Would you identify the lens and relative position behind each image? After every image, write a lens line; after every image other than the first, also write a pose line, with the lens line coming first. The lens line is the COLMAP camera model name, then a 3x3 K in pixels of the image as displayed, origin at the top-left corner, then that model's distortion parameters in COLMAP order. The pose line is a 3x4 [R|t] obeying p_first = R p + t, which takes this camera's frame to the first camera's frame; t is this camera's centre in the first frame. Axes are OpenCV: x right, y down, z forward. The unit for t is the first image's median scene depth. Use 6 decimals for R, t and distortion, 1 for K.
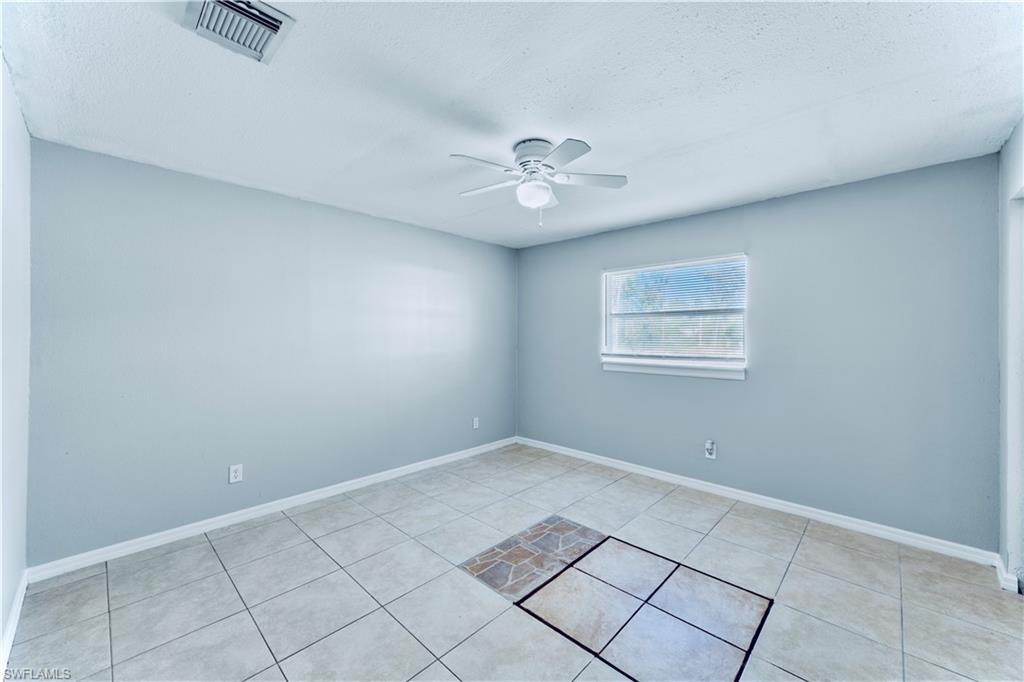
lens RADIAL K [[397.9, 0, 511.6], [0, 397.9, 335.5], [0, 0, 1]] dist [0.004166, 0.000060]
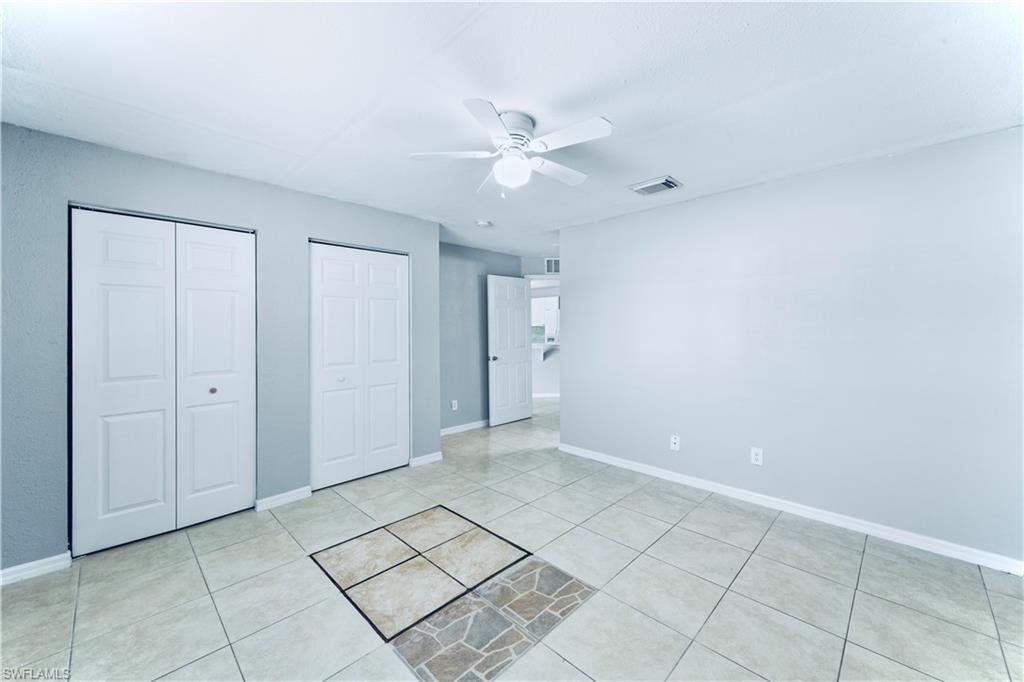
lens RADIAL K [[397.9, 0, 512.3], [0, 397.9, 333.3], [0, 0, 1]] dist [0.004166, 0.000060]
pose [[-0.999846, -0.000551, 0.017546, 0.038673], [-0.000199, 0.999799, 0.020061, -0.004125], [-0.017554, 0.020054, -0.999645, 1.841698]]
